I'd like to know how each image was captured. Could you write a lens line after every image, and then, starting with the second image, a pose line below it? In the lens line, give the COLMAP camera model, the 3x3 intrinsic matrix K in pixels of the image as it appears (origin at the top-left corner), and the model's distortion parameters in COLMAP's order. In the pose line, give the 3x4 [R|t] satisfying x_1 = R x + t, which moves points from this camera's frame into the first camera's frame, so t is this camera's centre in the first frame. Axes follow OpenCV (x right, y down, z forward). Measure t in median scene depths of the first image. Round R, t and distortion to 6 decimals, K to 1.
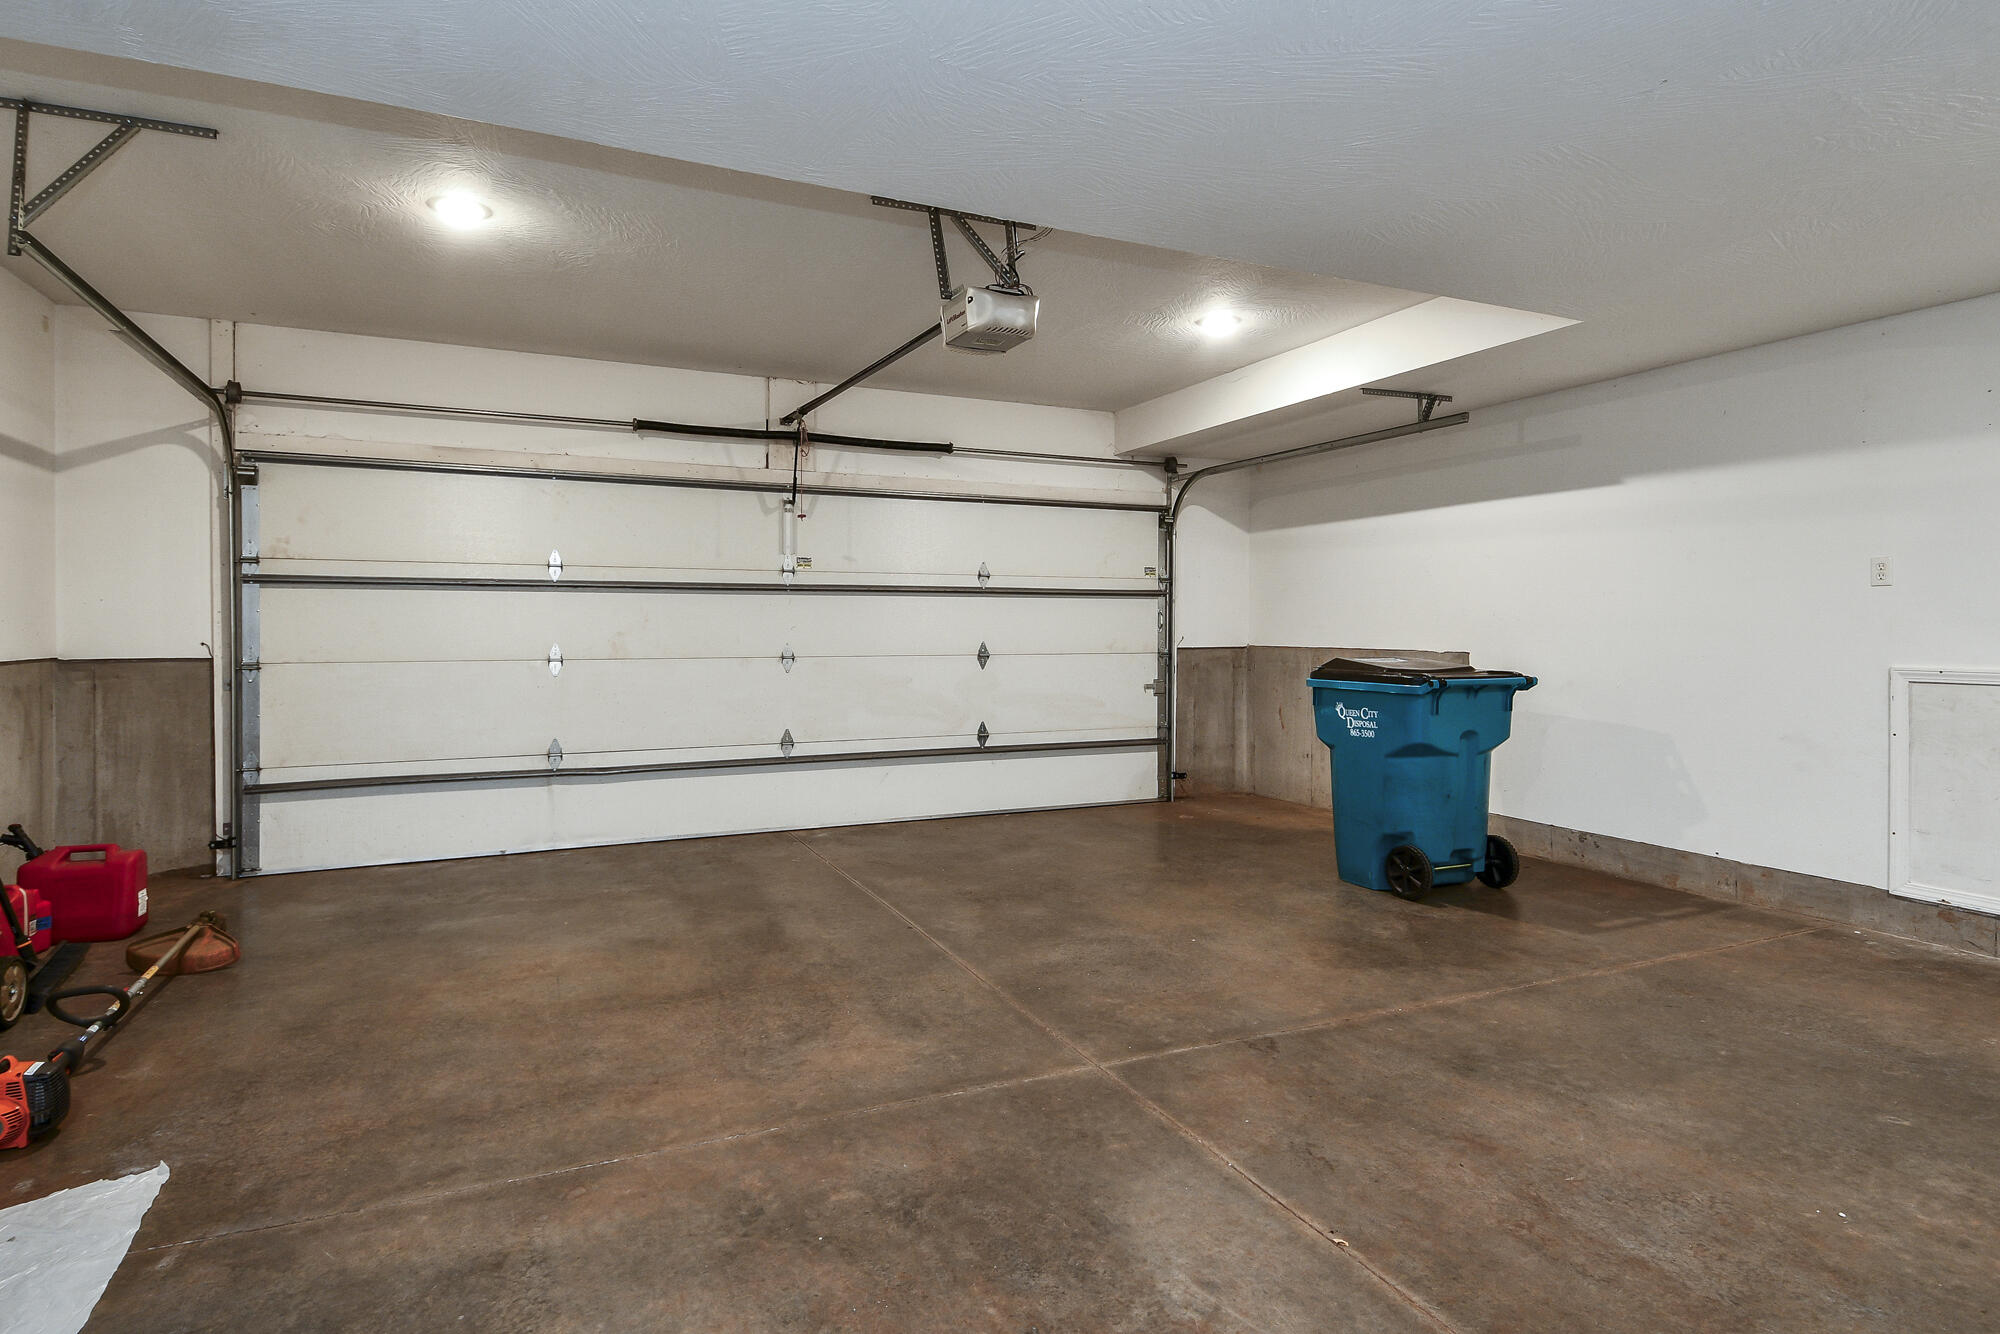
lens RADIAL K [[1043.1, 0, 1000.1], [0, 1043.1, 633.8], [0, 0, 1]] dist [0.028401, -0.014397]
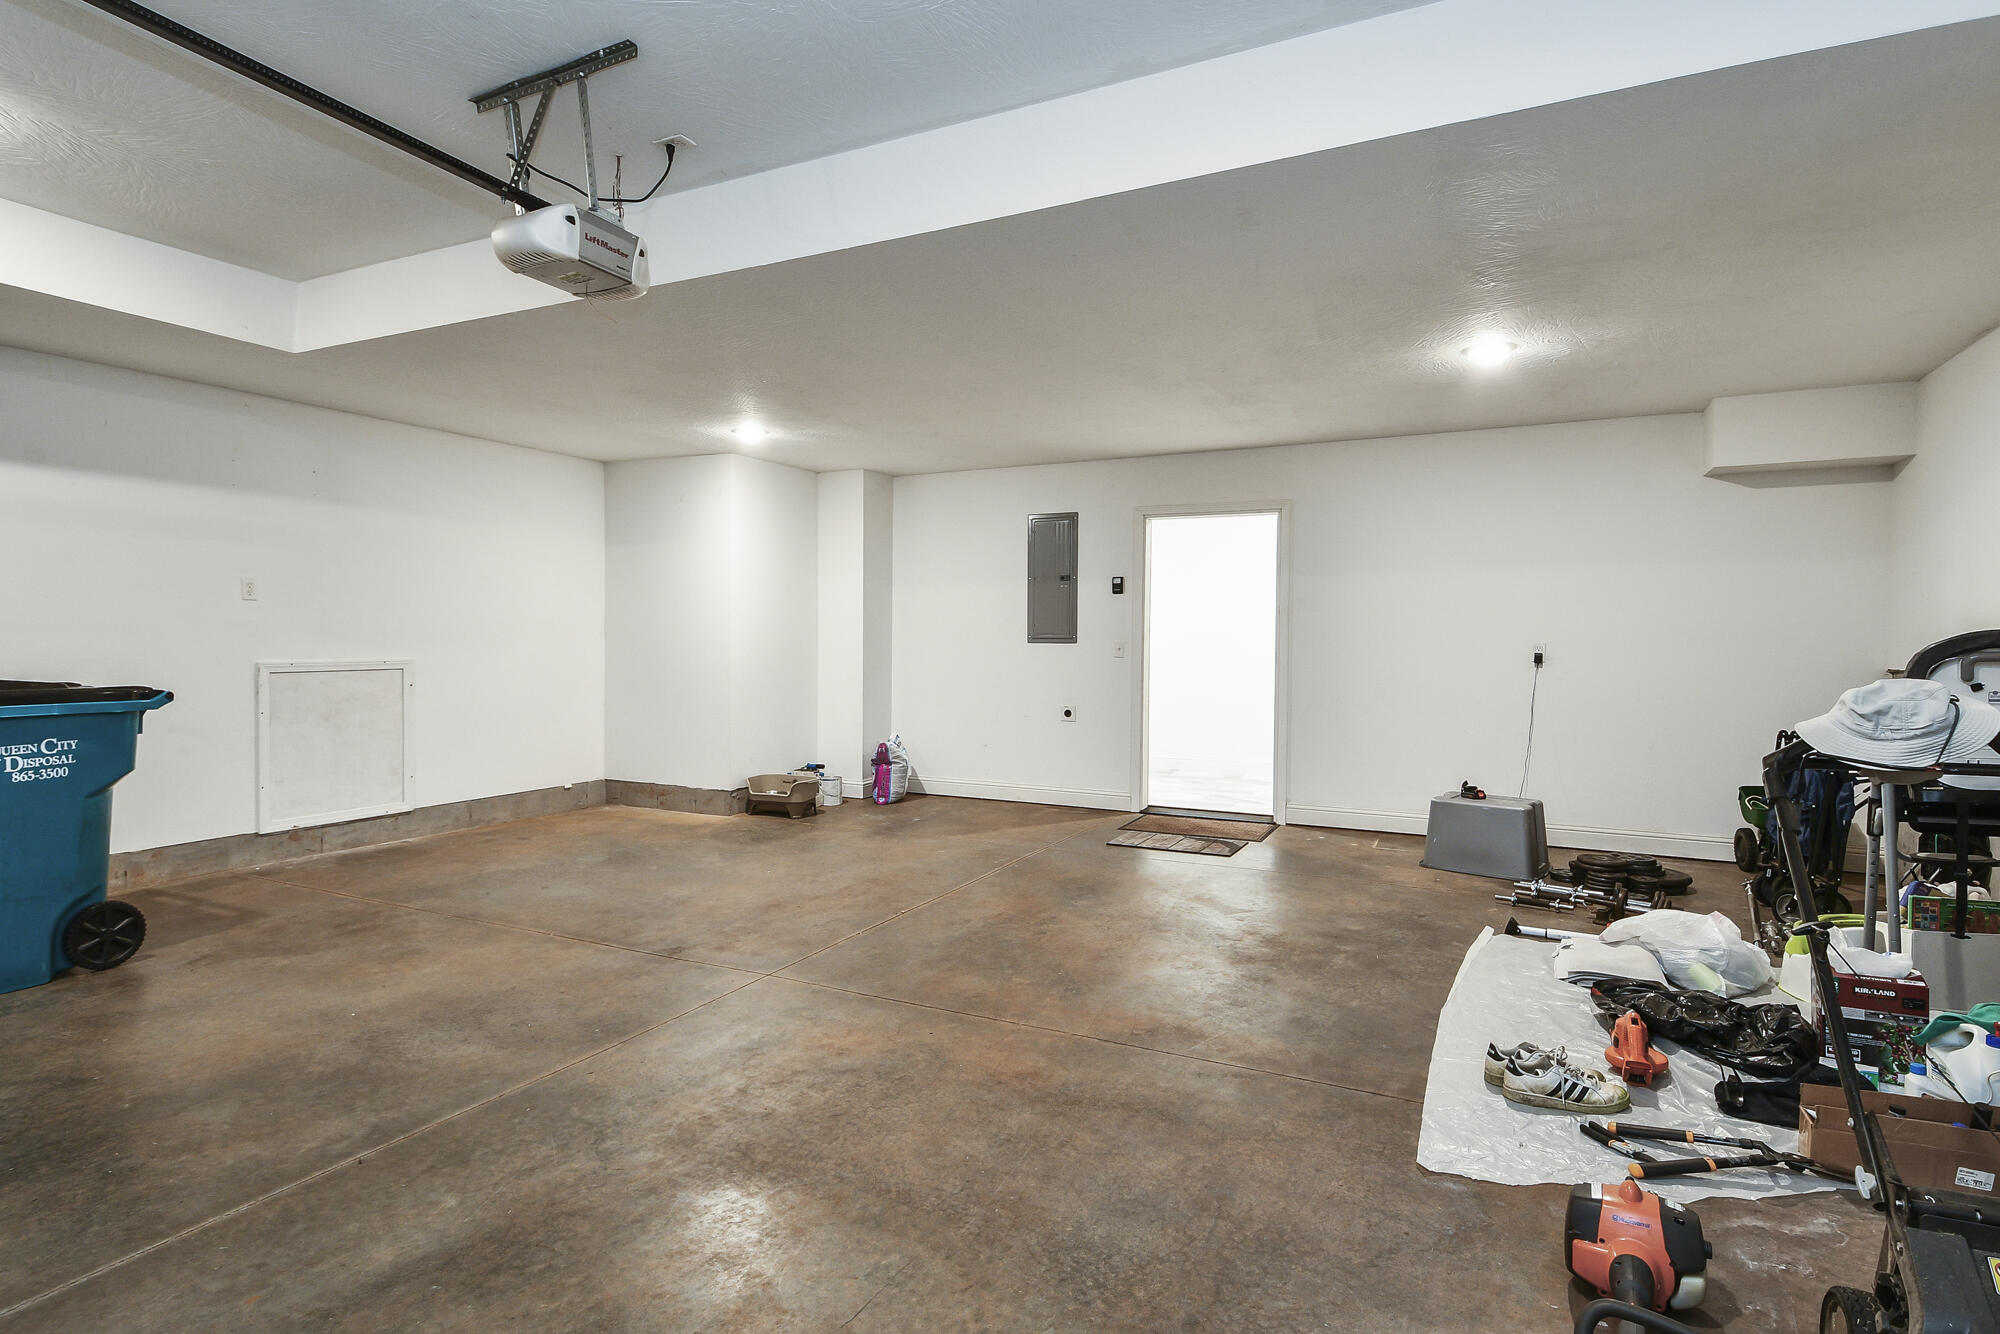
lens RADIAL K [[1036.0, 0, 973.9], [0, 1036.0, 660.4], [0, 0, 1]] dist [0.034187, -0.021415]
pose [[-0.606671, -0.019035, 0.794725, -0.848297], [0.000848, 0.999697, 0.024591, -0.002748], [-0.794952, 0.015593, -0.606471, 1.248555]]
